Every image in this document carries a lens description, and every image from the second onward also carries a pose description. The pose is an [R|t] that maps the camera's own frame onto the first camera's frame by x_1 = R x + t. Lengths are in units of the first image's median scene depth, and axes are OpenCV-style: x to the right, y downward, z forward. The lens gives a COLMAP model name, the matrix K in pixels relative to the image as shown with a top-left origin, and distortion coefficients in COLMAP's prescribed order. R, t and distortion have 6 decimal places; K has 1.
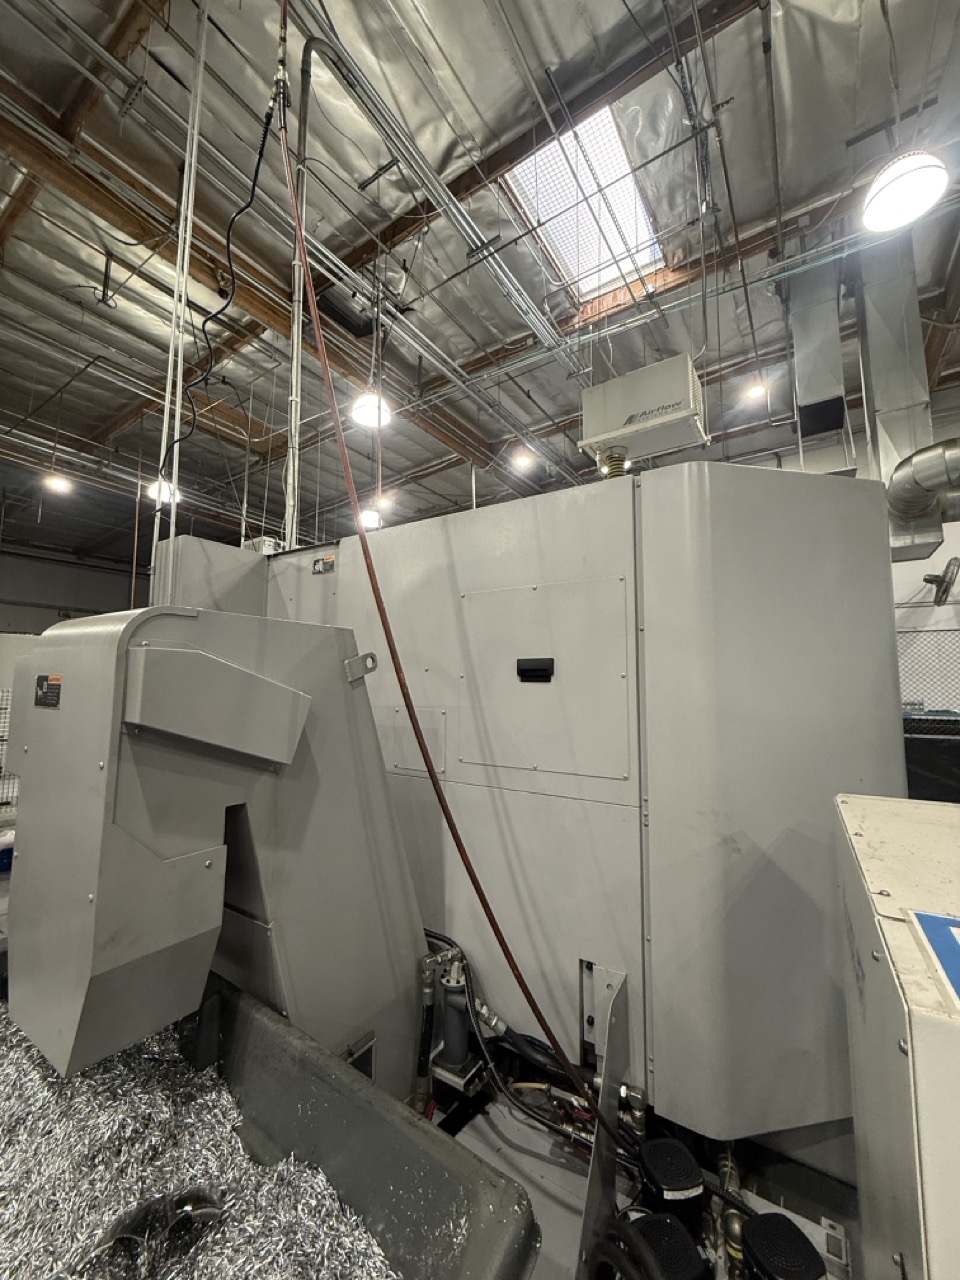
lens RADIAL K [[511.1, 0, 480.4], [0, 511.1, 636.9], [0, 0, 1]] dist [-0.000713, 0.000100]
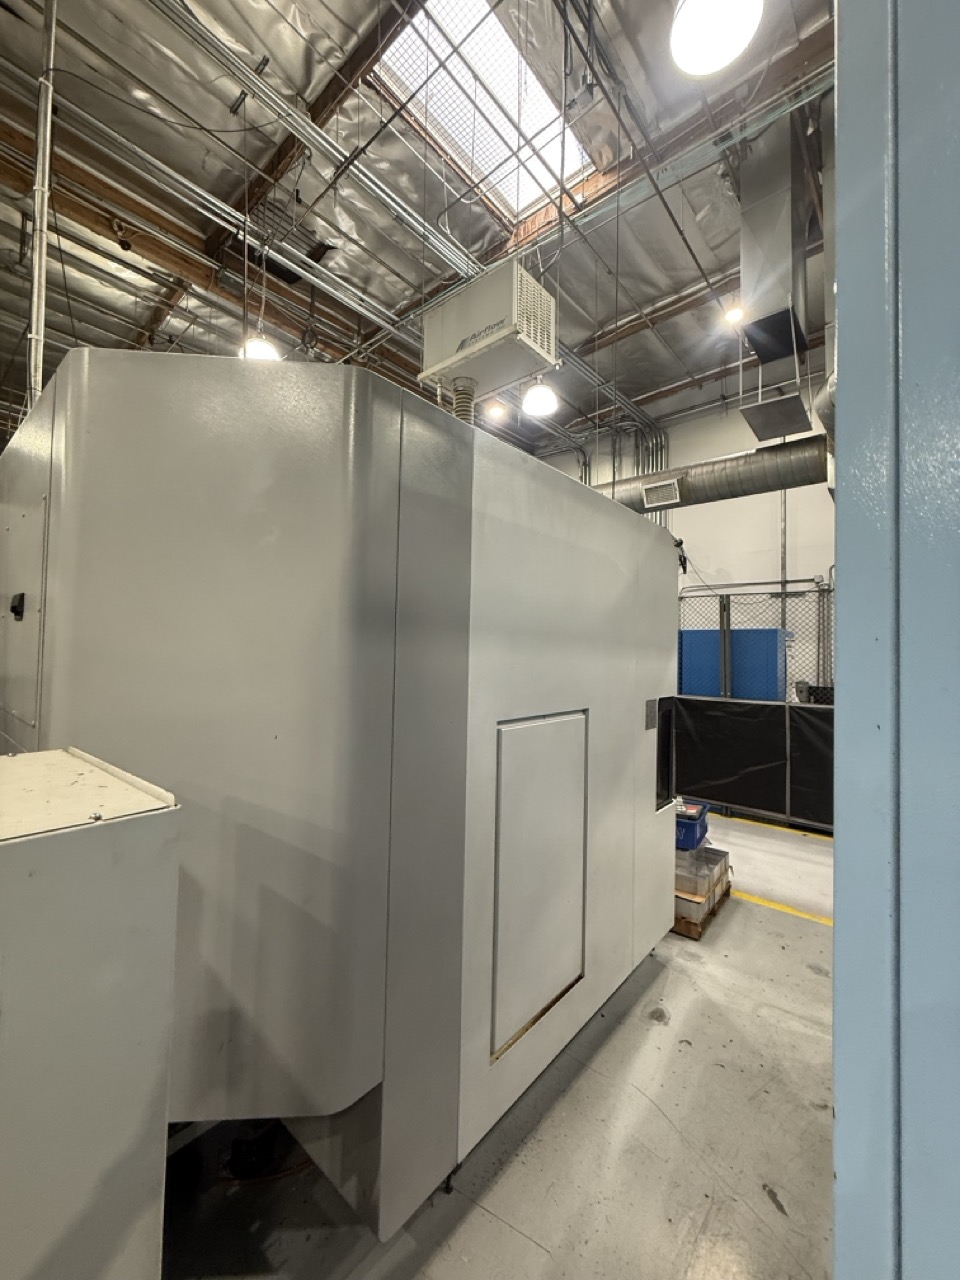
lens RADIAL K [[511.1, 0, 480.2], [0, 511.1, 636.8], [0, 0, 1]] dist [-0.000713, 0.000100]
pose [[0.991976, 0.009195, -0.126092, 0.292167], [-0.000866, 0.997823, 0.065945, 0.016590], [0.126424, -0.065306, 0.989824, 0.057666]]
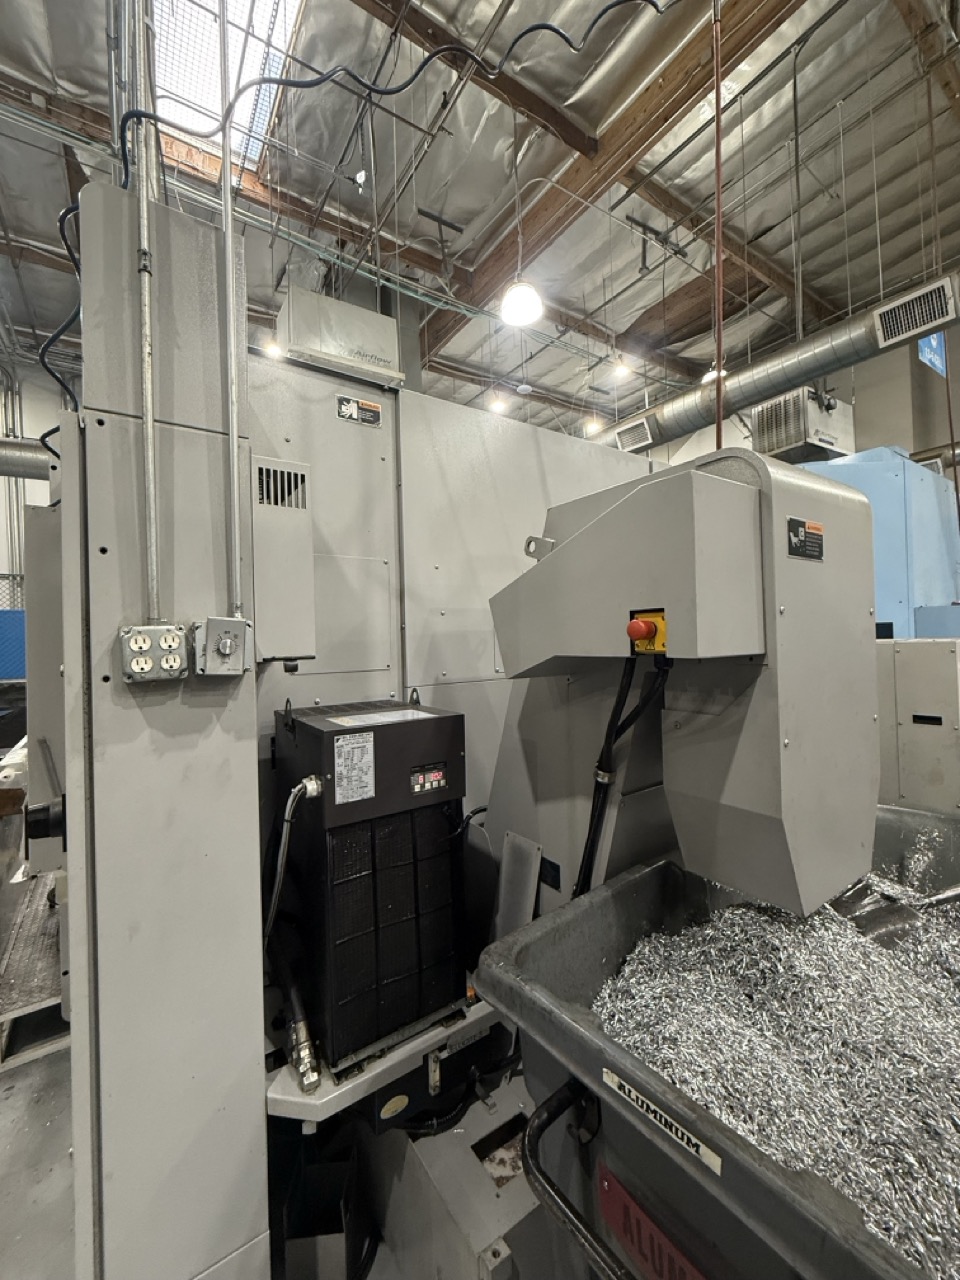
lens RADIAL K [[511.1, 0, 480.9], [0, 511.1, 635.9], [0, 0, 1]] dist [-0.000713, 0.000100]
pose [[0.377961, -0.011969, 0.925744, -0.359535], [-0.059350, 0.997546, 0.037129, 0.052112], [-0.923917, -0.068976, 0.376323, 0.226876]]
